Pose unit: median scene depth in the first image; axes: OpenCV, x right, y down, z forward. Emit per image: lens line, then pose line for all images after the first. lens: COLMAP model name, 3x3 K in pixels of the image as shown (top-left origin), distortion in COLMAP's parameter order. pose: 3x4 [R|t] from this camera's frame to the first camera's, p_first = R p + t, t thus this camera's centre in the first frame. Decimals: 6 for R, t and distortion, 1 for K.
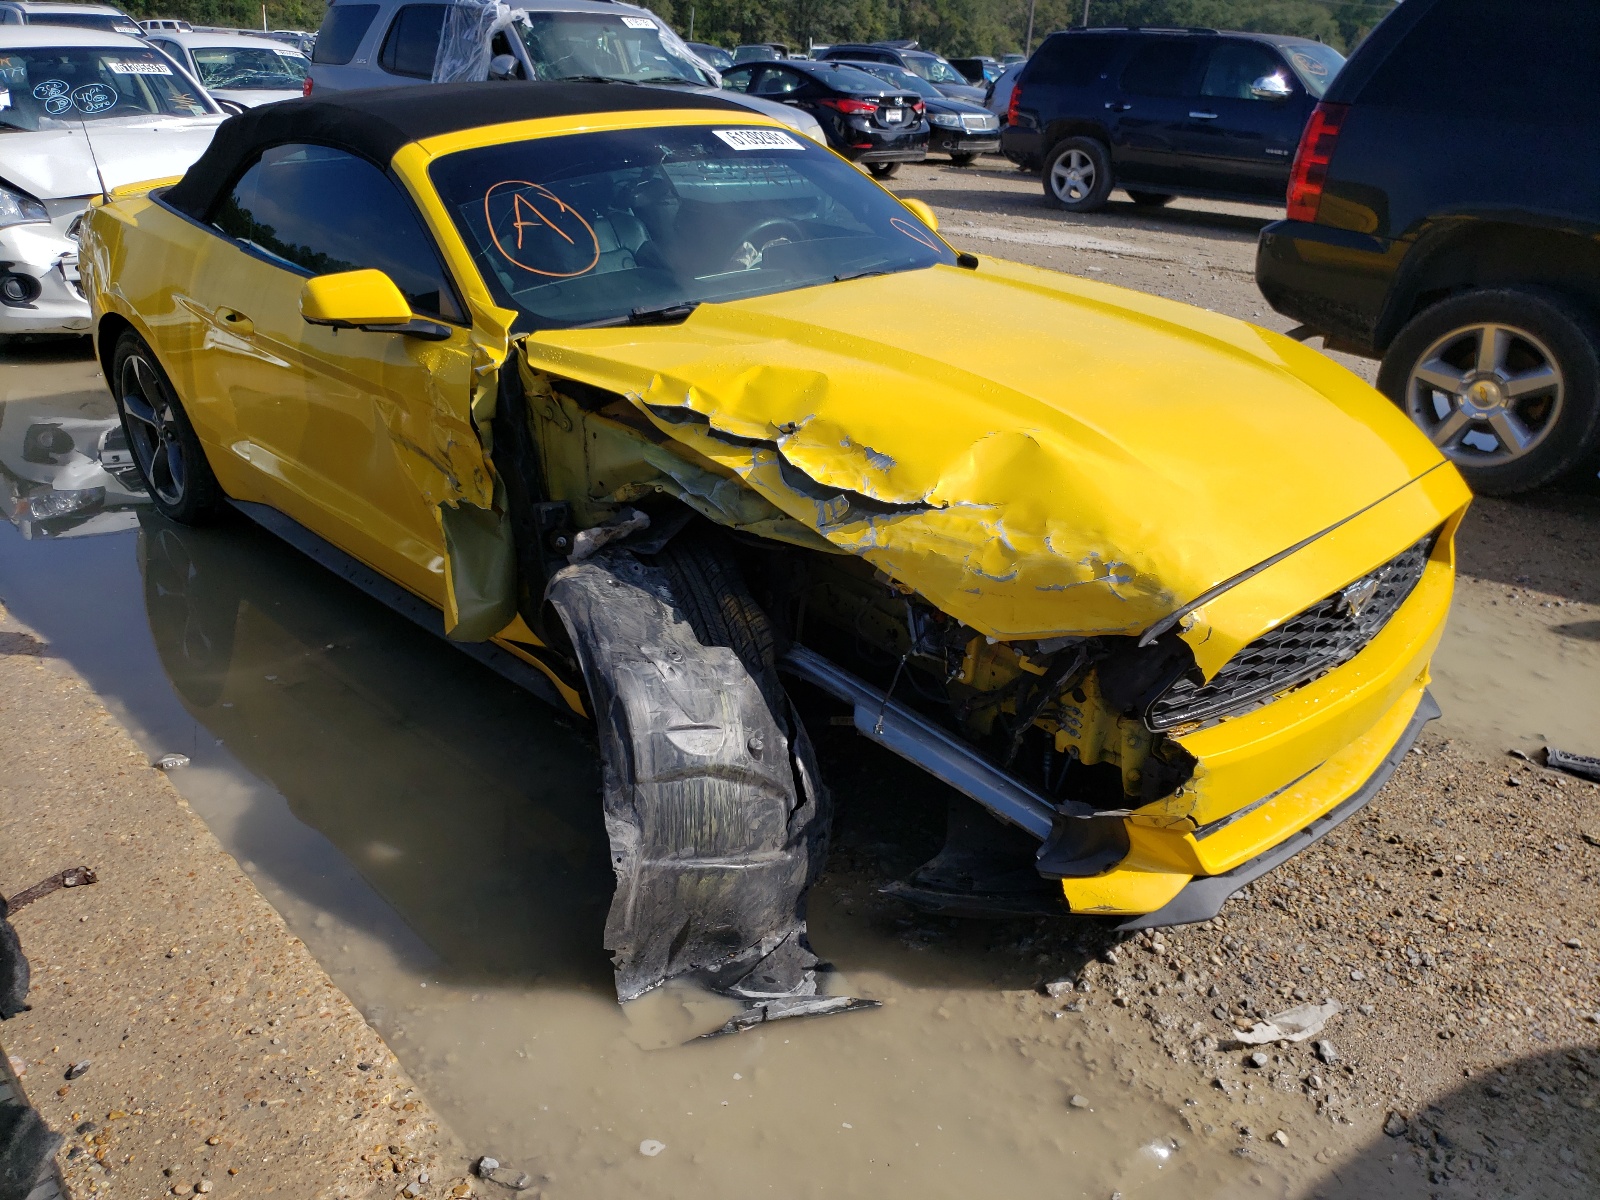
lens RADIAL K [[1232.2, 0, 796.7], [0, 1232.2, 598.9], [0, 0, 1]] dist [-0.011433, 0.027375]
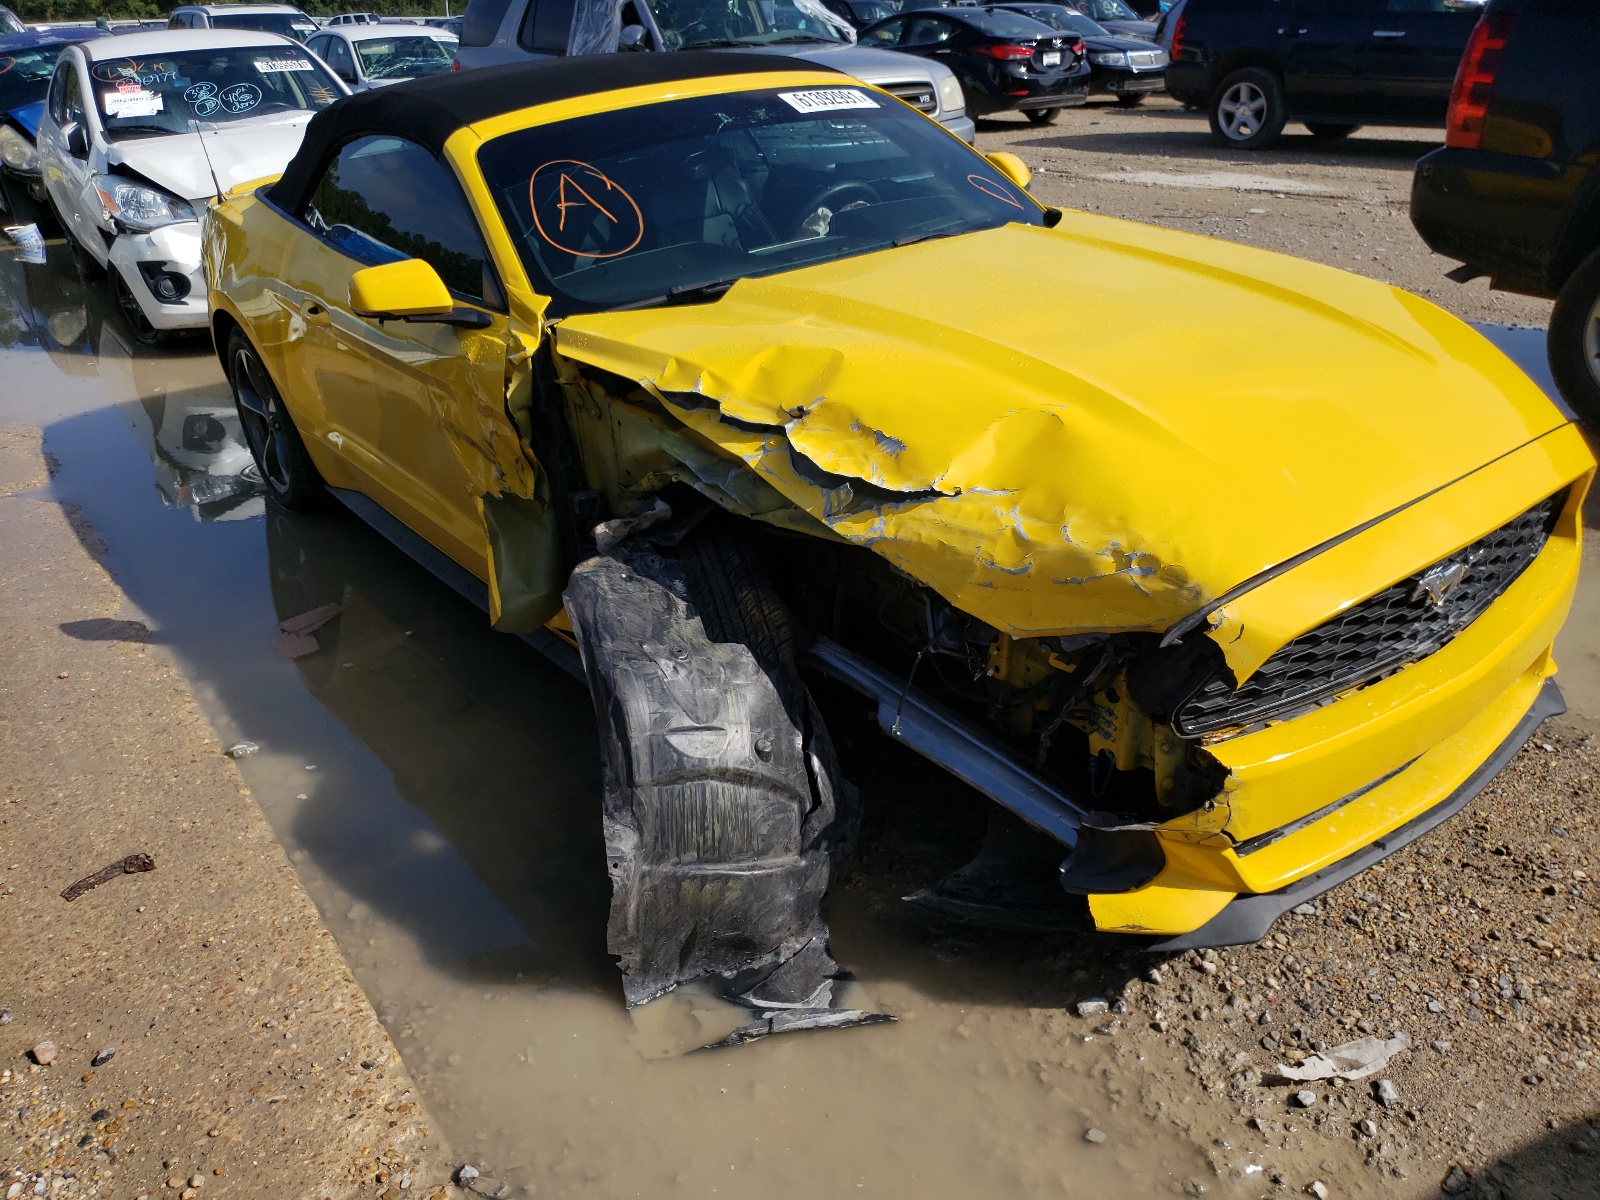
lens RADIAL K [[1232.2, 0, 802.0], [0, 1232.2, 606.2], [0, 0, 1]] dist [-0.011433, 0.027375]
pose [[0.990116, -0.007453, -0.140054, 0.124319], [0.012612, 0.999273, 0.035981, -0.023172], [0.139684, -0.037391, 0.989490, 0.057600]]
